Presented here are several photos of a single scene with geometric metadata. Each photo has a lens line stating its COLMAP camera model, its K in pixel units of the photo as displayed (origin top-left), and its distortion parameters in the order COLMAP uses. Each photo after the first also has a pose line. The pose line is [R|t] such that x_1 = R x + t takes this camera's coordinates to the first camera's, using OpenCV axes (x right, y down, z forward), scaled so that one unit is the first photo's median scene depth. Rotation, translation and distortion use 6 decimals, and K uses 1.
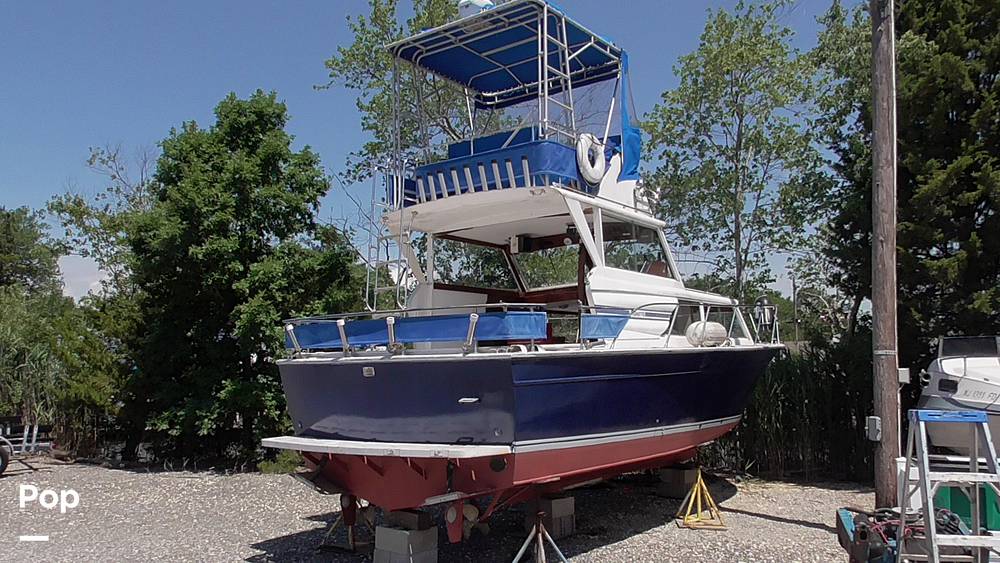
lens RADIAL K [[814.1, 0, 500.5], [0, 814.1, 286.2], [0, 0, 1]] dist [-0.019339, 0.016953]
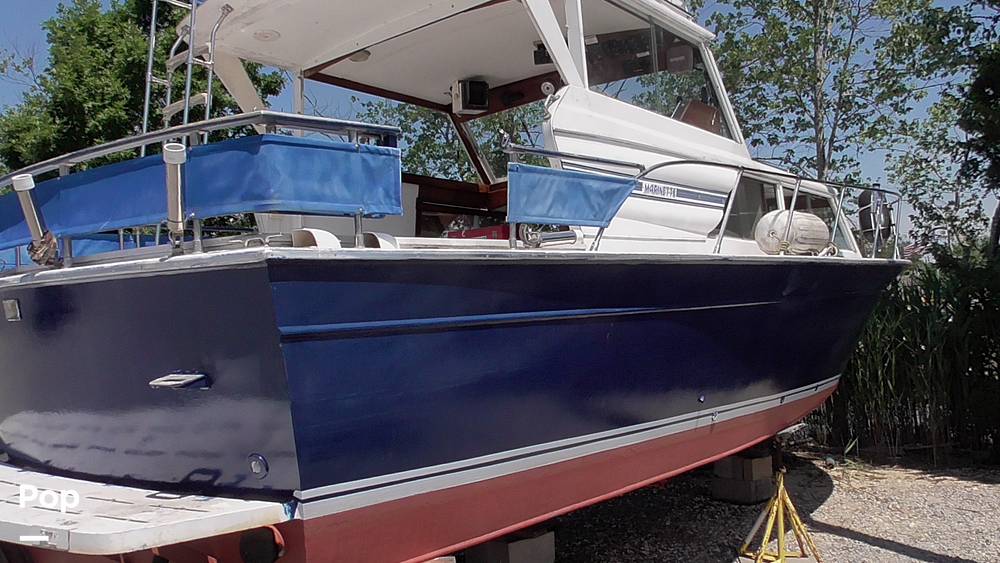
lens RADIAL K [[814.1, 0, 497.8], [0, 814.1, 274.7], [0, 0, 1]] dist [-0.019339, 0.016953]
pose [[0.997458, -0.024670, -0.066849, 0.090789], [0.028244, 0.998192, 0.053059, 0.052383], [0.065419, -0.054812, 0.996351, 0.438381]]
